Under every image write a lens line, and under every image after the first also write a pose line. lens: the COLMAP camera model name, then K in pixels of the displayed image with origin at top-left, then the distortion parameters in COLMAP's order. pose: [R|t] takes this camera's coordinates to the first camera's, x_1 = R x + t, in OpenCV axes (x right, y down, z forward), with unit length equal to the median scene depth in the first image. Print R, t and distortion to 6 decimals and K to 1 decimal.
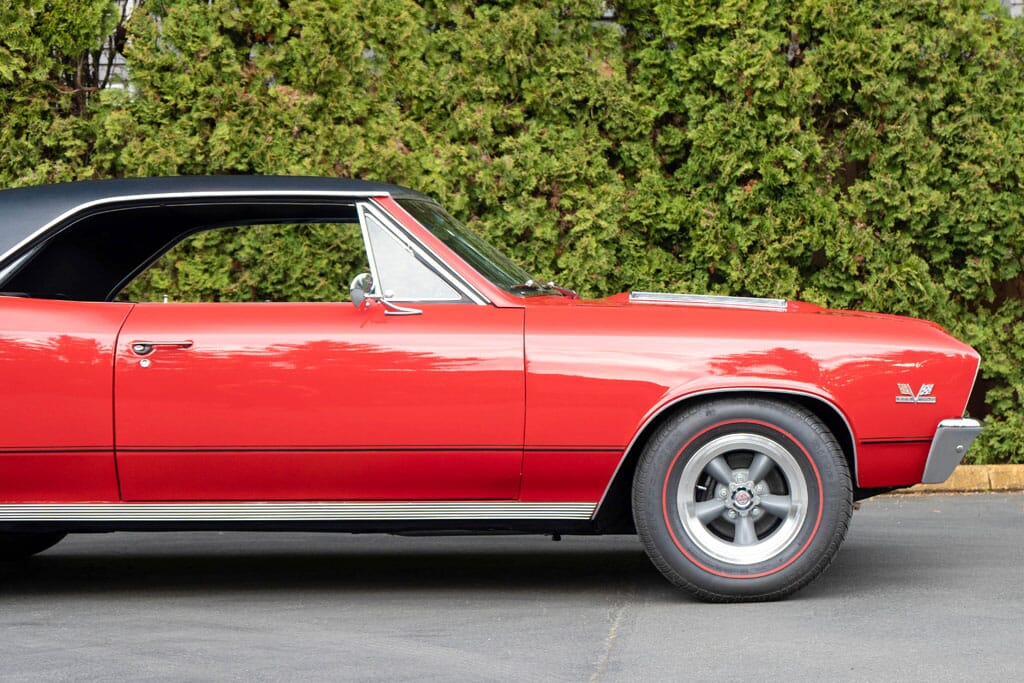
lens RADIAL K [[1912.6, 0, 642.3], [0, 1912.6, 371.2], [0, 0, 1]] dist [0.031104, 0.000000]
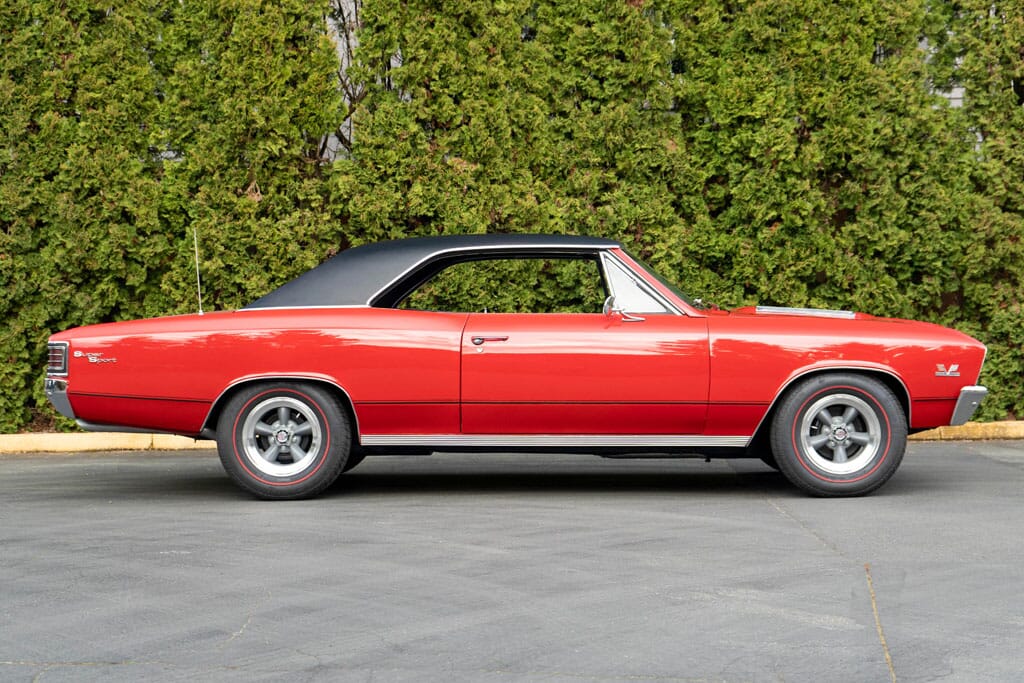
lens RADIAL K [[1627.0, 0, 521.9], [0, 1627.0, 342.1], [0, 0, 1]] dist [0.030620, 0.000000]
pose [[0.999860, 0.005039, -0.015977, -0.116673], [-0.005145, 0.999965, -0.006650, -0.000919], [0.015943, 0.006731, 0.999850, -0.235262]]
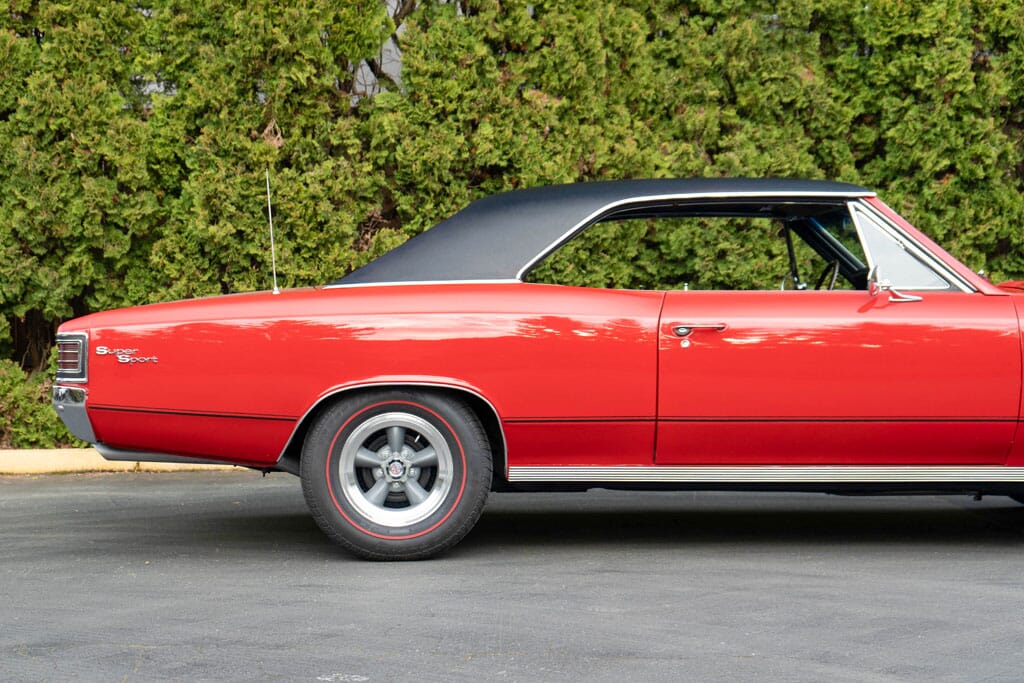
lens RADIAL K [[1767.7, 0, 438.8], [0, 1767.7, 371.1], [0, 0, 1]] dist [0.038149, 0.000000]
pose [[0.999903, 0.003675, -0.013458, -0.227982], [-0.003439, 0.999840, 0.017549, -0.003370], [0.013520, -0.017501, 0.999755, -0.032666]]
